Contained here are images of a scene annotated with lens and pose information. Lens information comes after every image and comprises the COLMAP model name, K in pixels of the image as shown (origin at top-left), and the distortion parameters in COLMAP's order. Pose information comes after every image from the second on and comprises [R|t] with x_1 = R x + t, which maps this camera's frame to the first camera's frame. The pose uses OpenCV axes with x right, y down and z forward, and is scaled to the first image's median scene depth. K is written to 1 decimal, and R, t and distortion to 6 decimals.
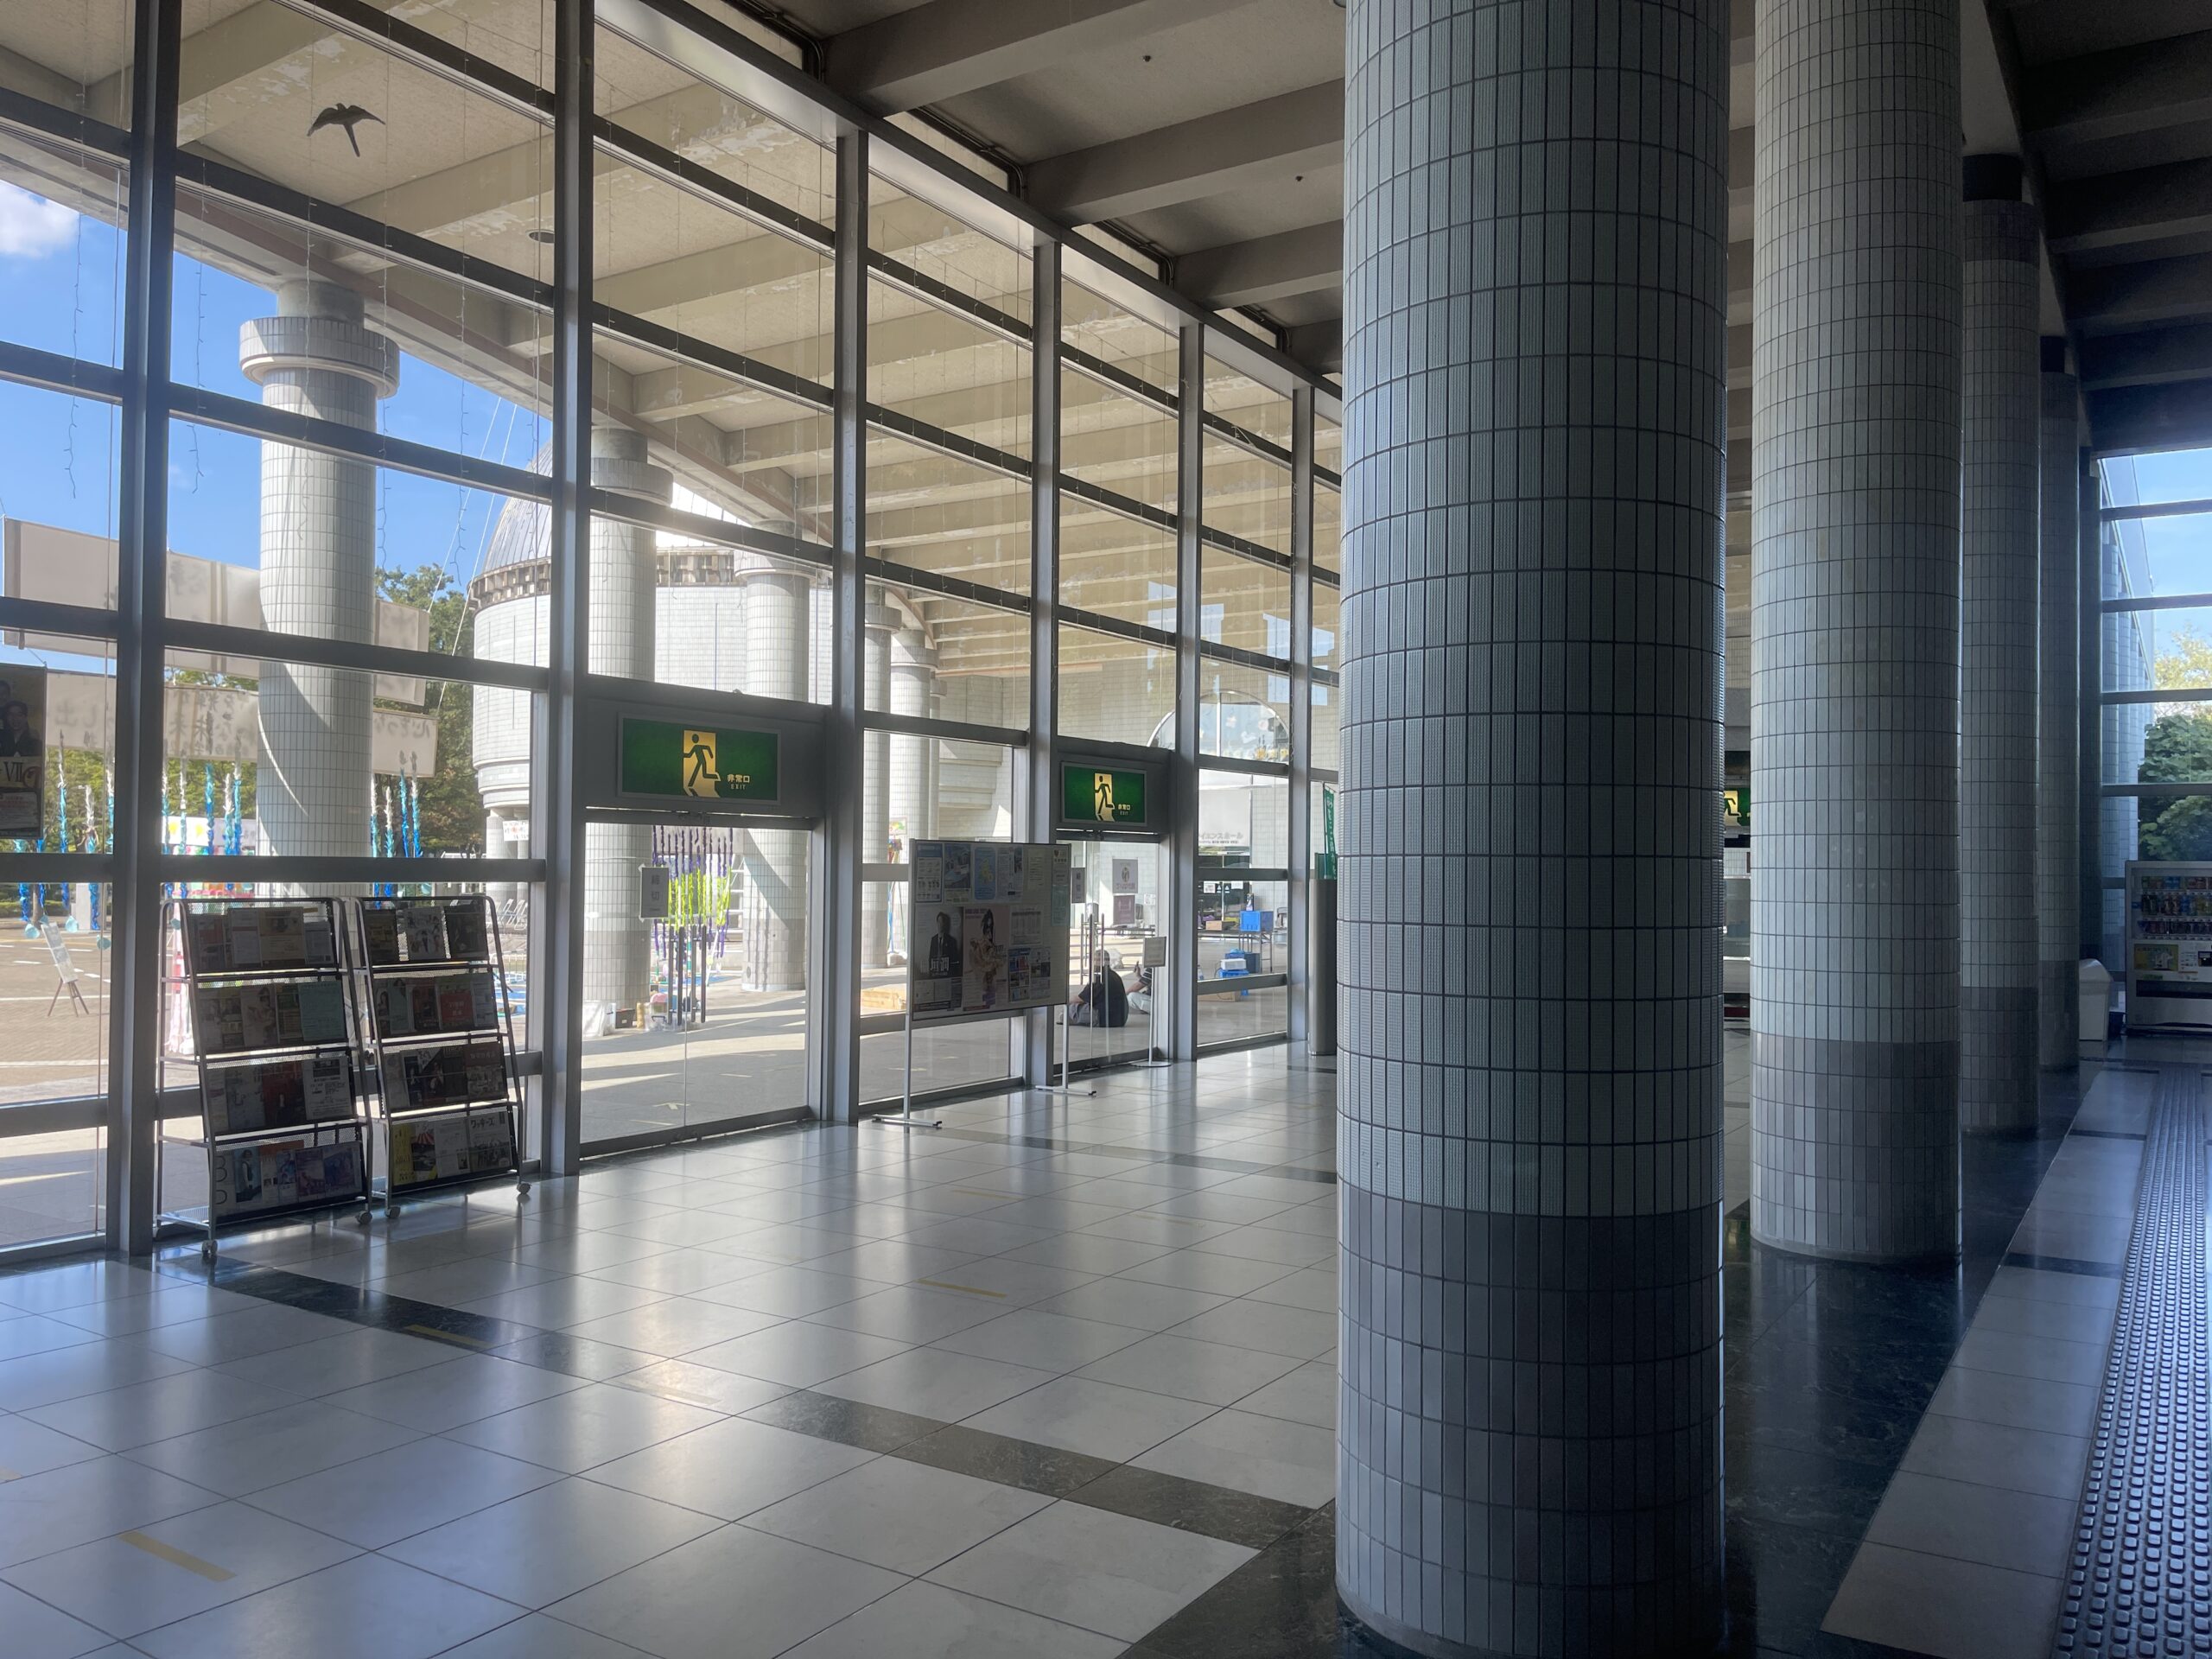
lens RADIAL K [[1678.8, 0, 1113.8], [0, 1678.8, 838.5], [0, 0, 1]] dist [0.043404, -0.046566]
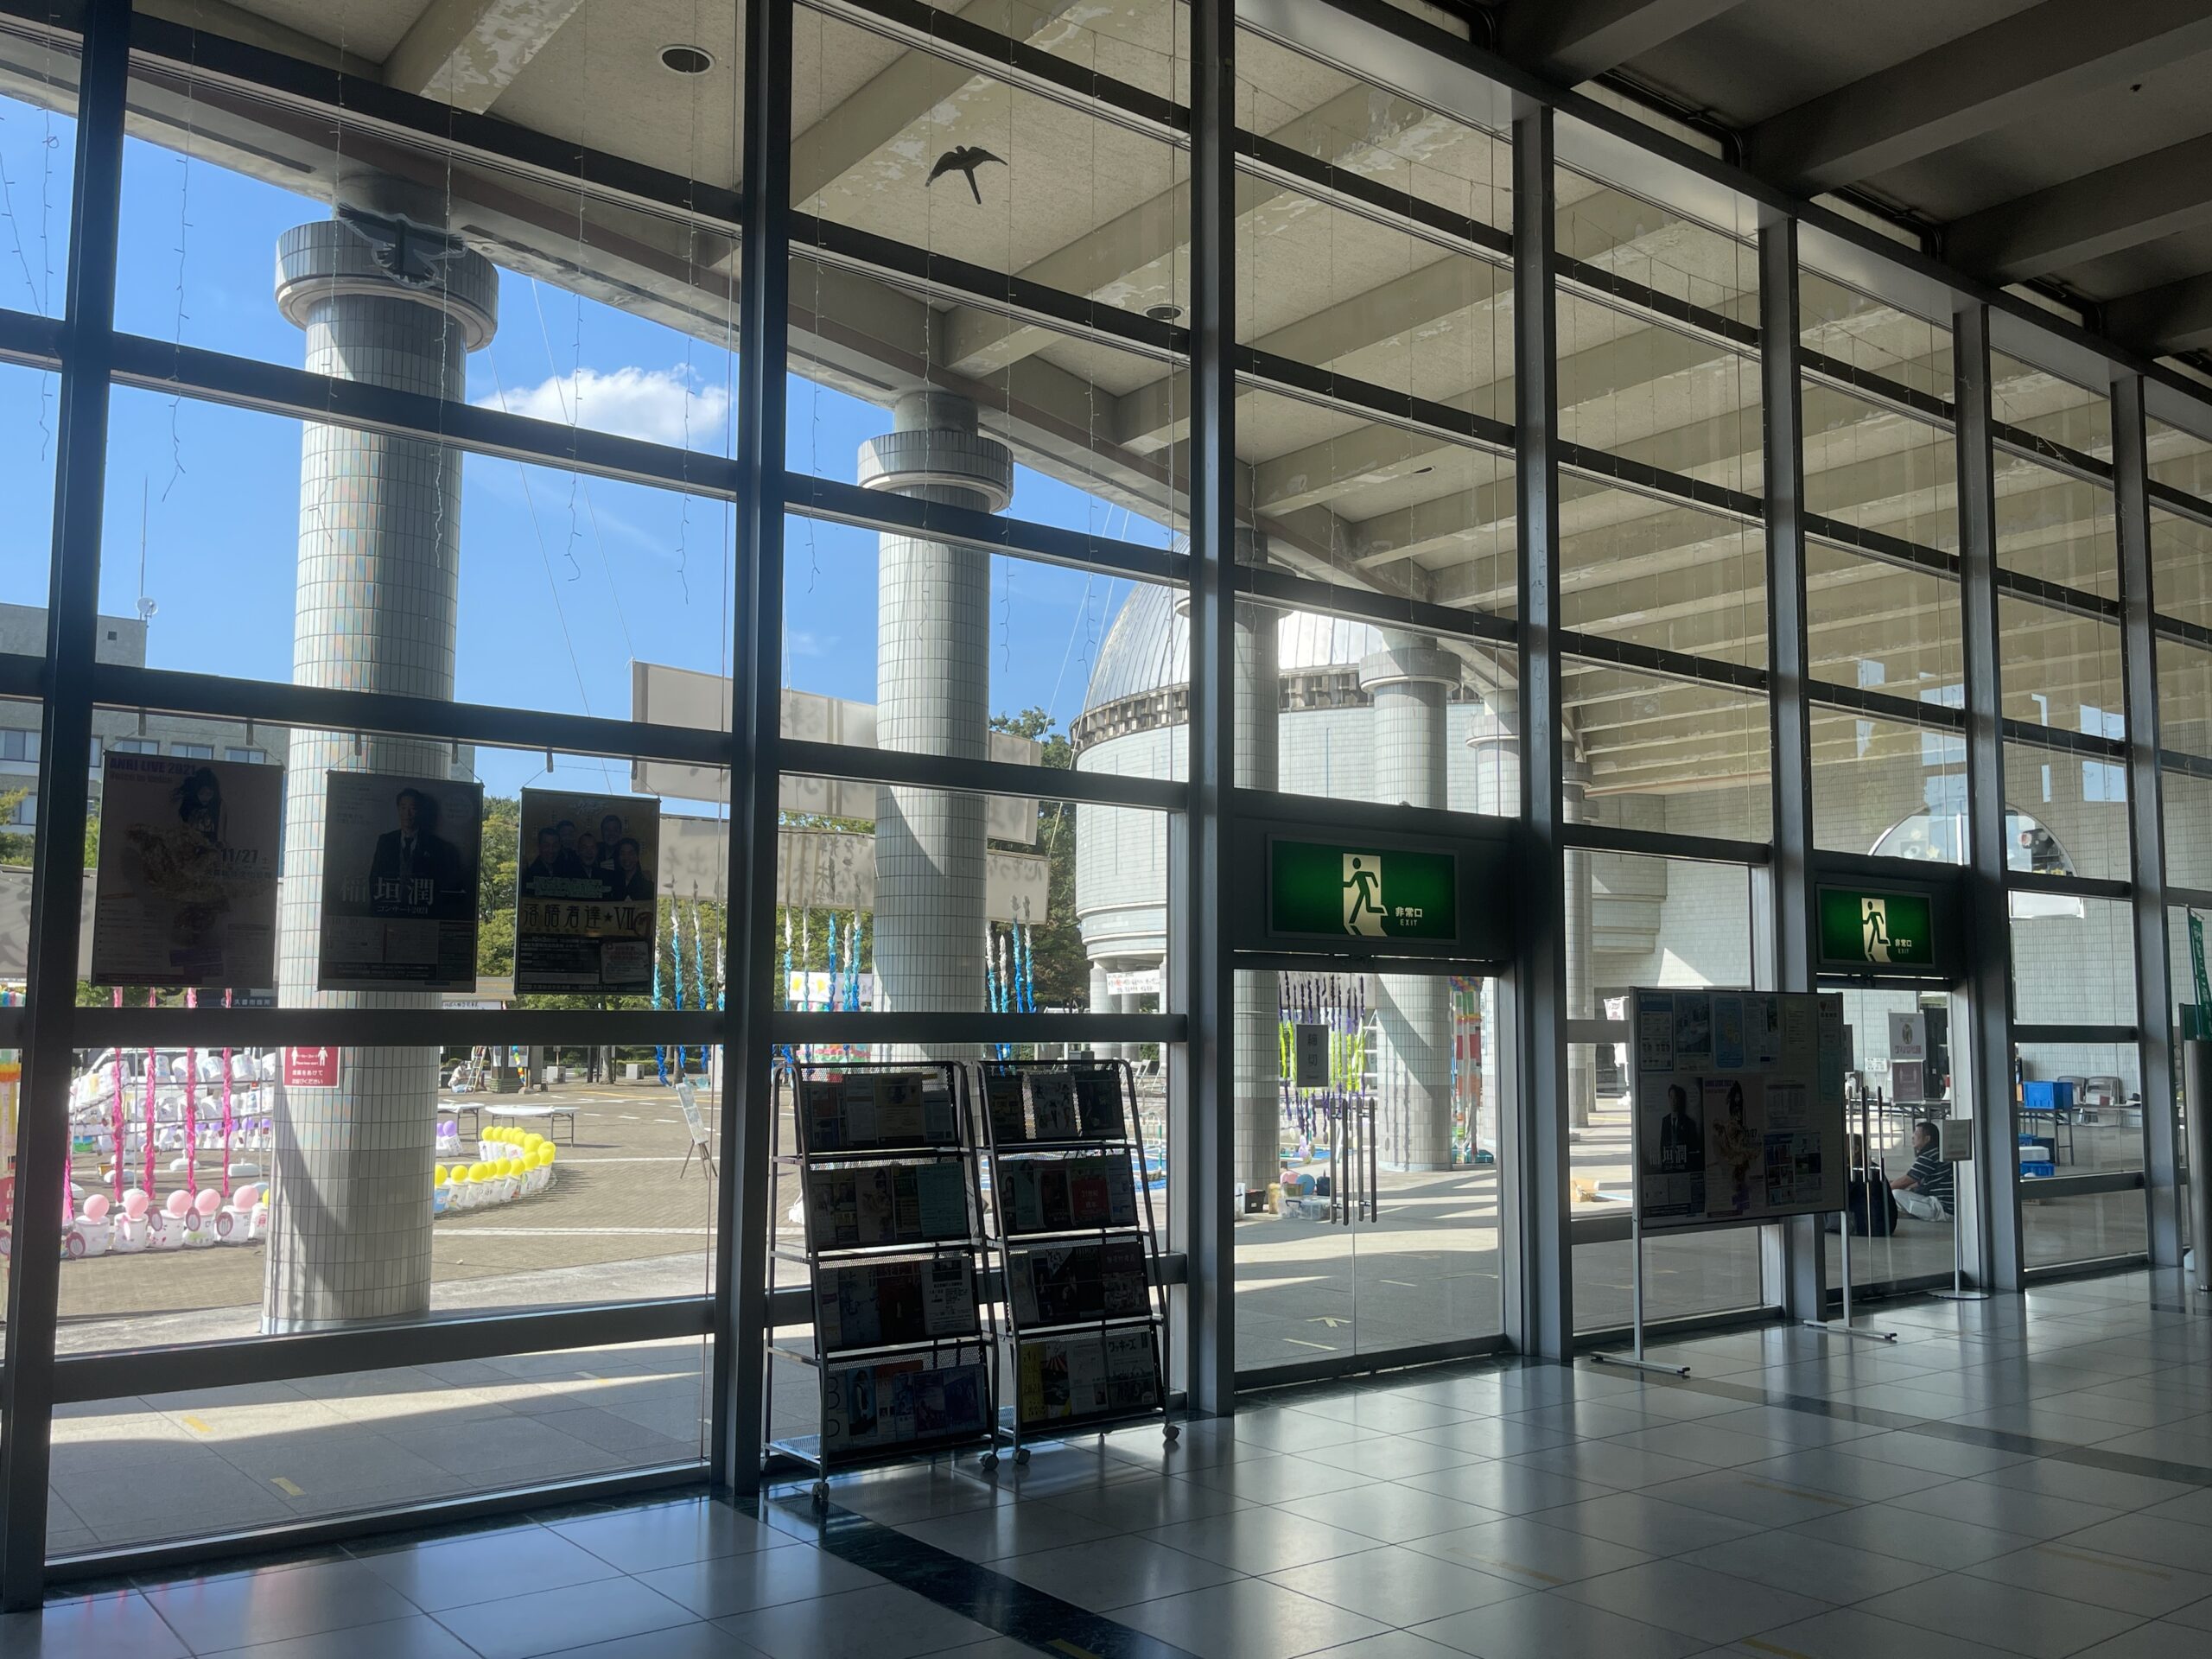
lens RADIAL K [[1873.8, 0, 1113.9], [0, 1873.8, 837.0], [0, 0, 1]] dist [0.075566, -0.023370]
pose [[0.942431, -0.036053, -0.332450, -0.049548], [0.008951, 0.996535, -0.082697, 0.000859], [0.334280, 0.074961, 0.939488, 0.096778]]
